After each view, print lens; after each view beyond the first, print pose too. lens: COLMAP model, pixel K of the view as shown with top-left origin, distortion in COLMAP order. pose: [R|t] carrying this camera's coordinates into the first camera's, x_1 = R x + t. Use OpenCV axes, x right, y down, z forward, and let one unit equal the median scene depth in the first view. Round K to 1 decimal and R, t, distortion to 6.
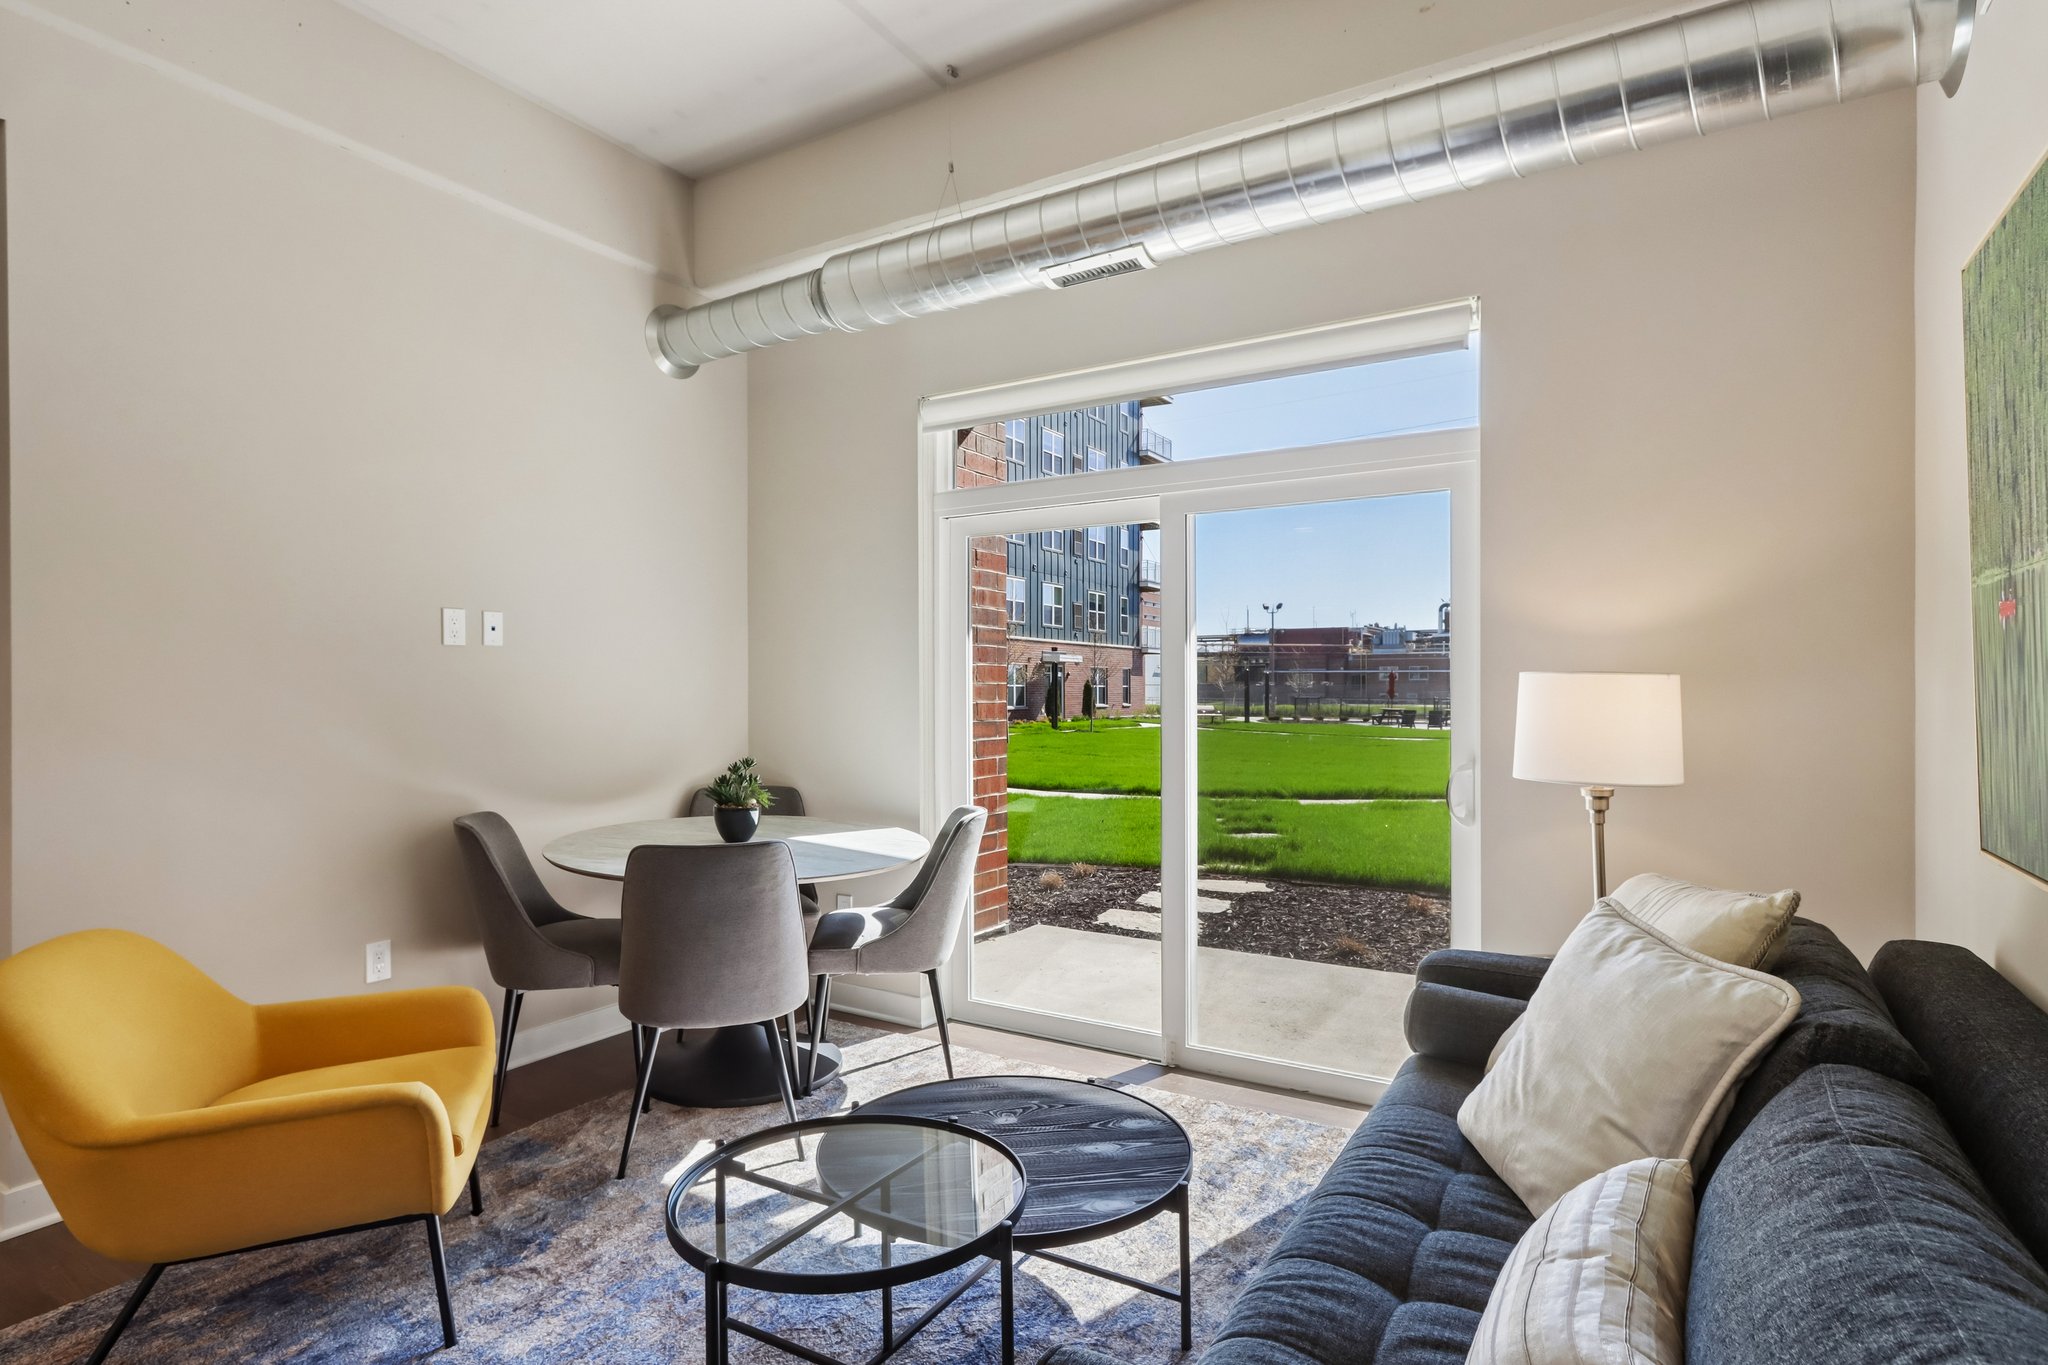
lens RADIAL K [[1080.5, 0, 1030.3], [0, 1080.5, 695.4], [0, 0, 1]] dist [0.004004, 0.001972]
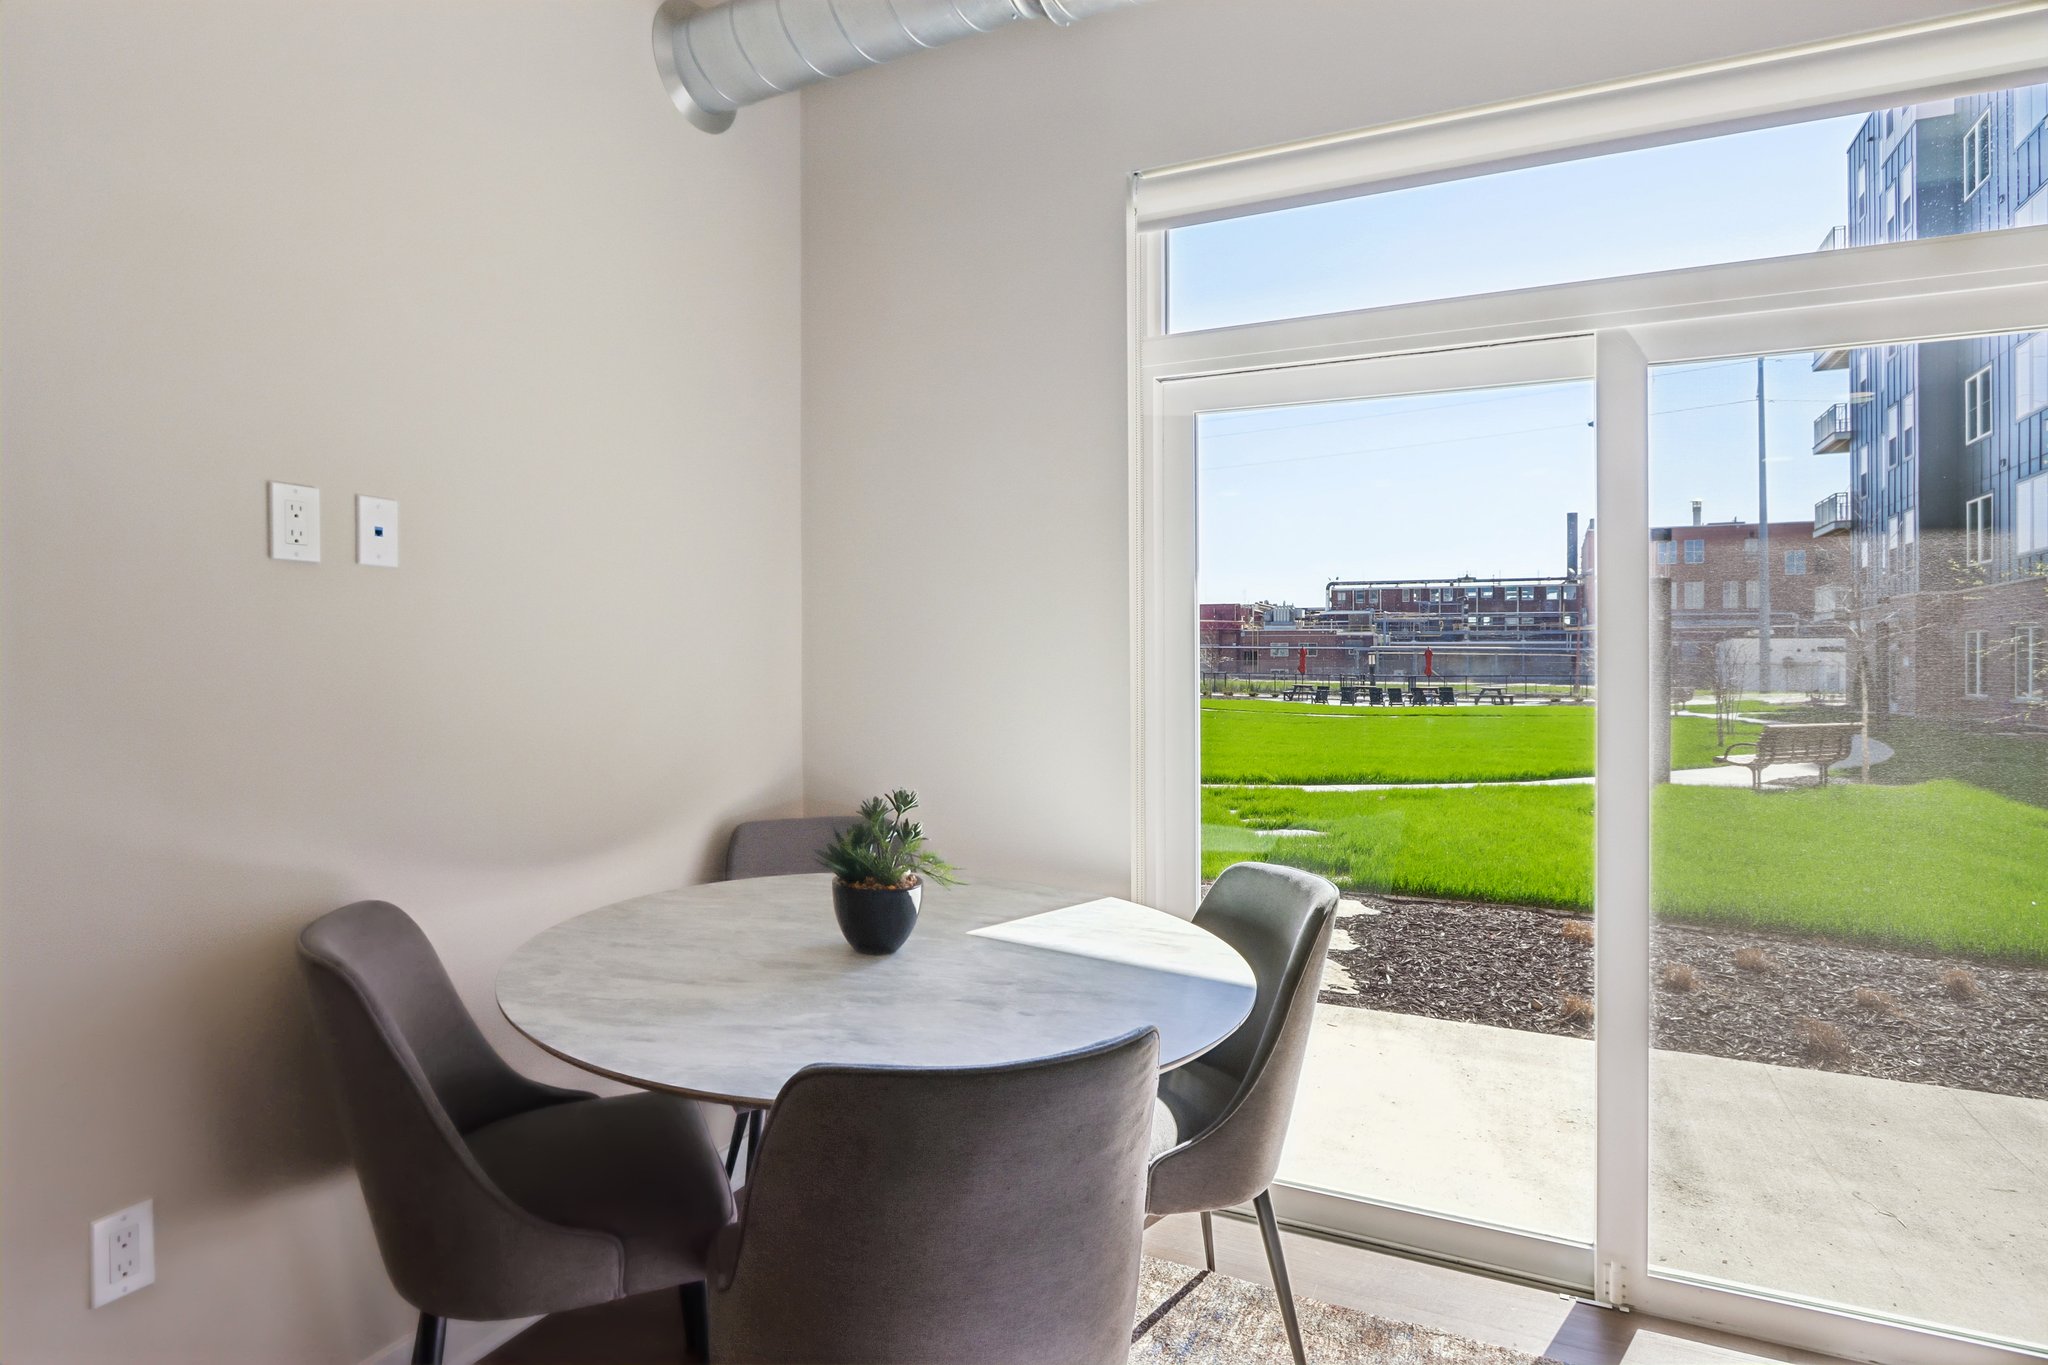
lens RADIAL K [[1063.9, 0, 1032.3], [0, 1063.9, 691.8], [0, 0, 1]] dist [-0.003213, -0.001803]
pose [[0.993714, 0.005792, 0.111795, -0.227173], [-0.008222, 0.999740, 0.021285, -0.000731], [-0.111643, -0.022070, 0.993503, 0.431978]]
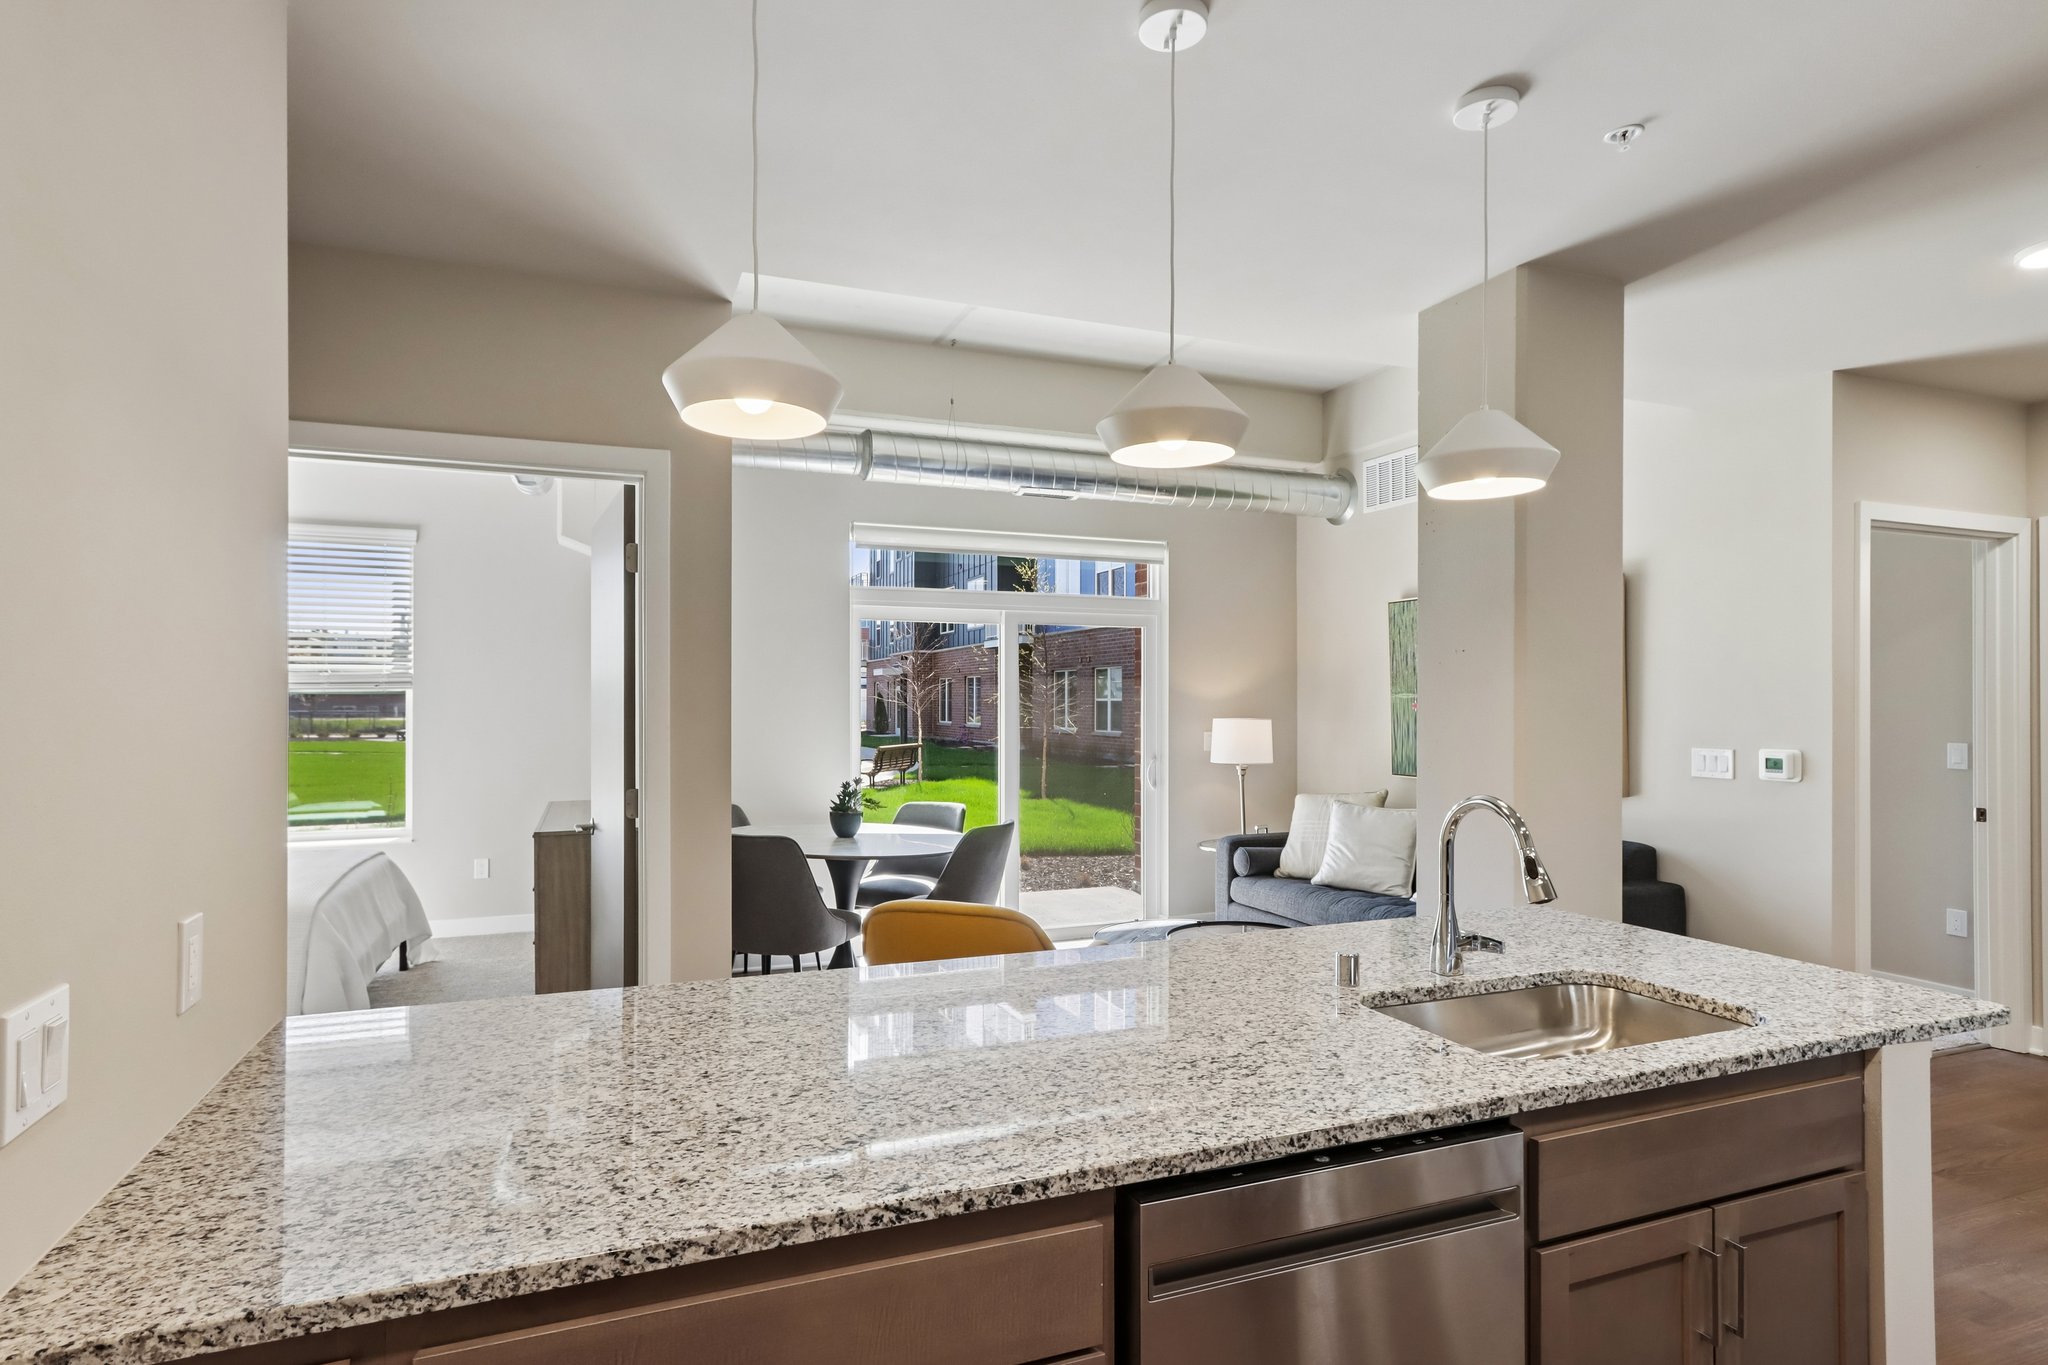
lens RADIAL K [[1063.9, 0, 1032.3], [0, 1063.9, 691.8], [0, 0, 1]] dist [-0.003213, -0.001803]
pose [[0.582500, 0.011556, 0.812749, -1.129731], [-0.000973, 0.999908, -0.013520, -0.032942], [-0.812830, 0.007084, 0.582457, -0.009629]]
